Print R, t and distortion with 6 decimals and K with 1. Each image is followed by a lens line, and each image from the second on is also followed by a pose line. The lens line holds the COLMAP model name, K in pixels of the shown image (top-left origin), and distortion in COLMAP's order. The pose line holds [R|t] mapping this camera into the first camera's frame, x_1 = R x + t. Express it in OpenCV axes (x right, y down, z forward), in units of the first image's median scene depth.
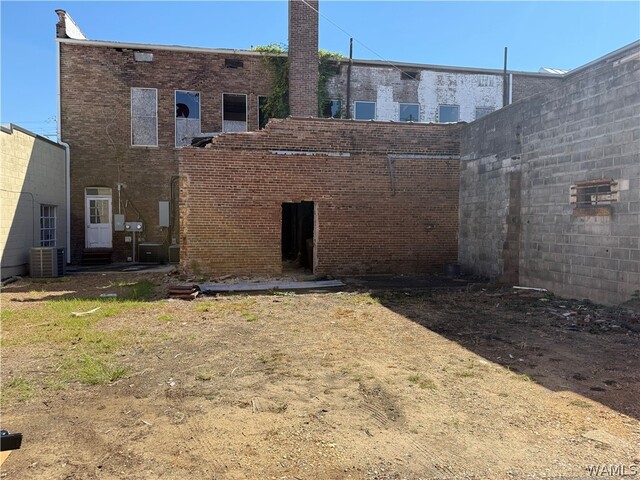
lens RADIAL K [[453.7, 0, 319.6], [0, 453.7, 236.3], [0, 0, 1]] dist [0.027549, -0.025488]
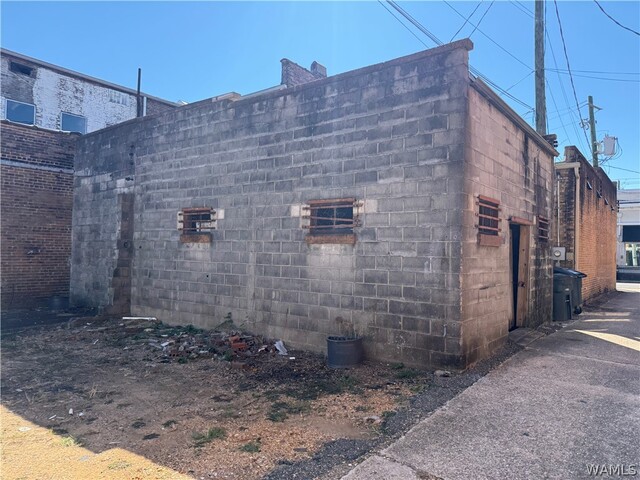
lens RADIAL K [[453.7, 0, 320.2], [0, 453.7, 241.9], [0, 0, 1]] dist [0.027549, -0.025488]
pose [[0.748495, 0.025766, 0.662640, 0.119258], [0.002984, 0.999104, -0.042220, -0.002065], [-0.663134, 0.033578, 0.747747, 0.049588]]
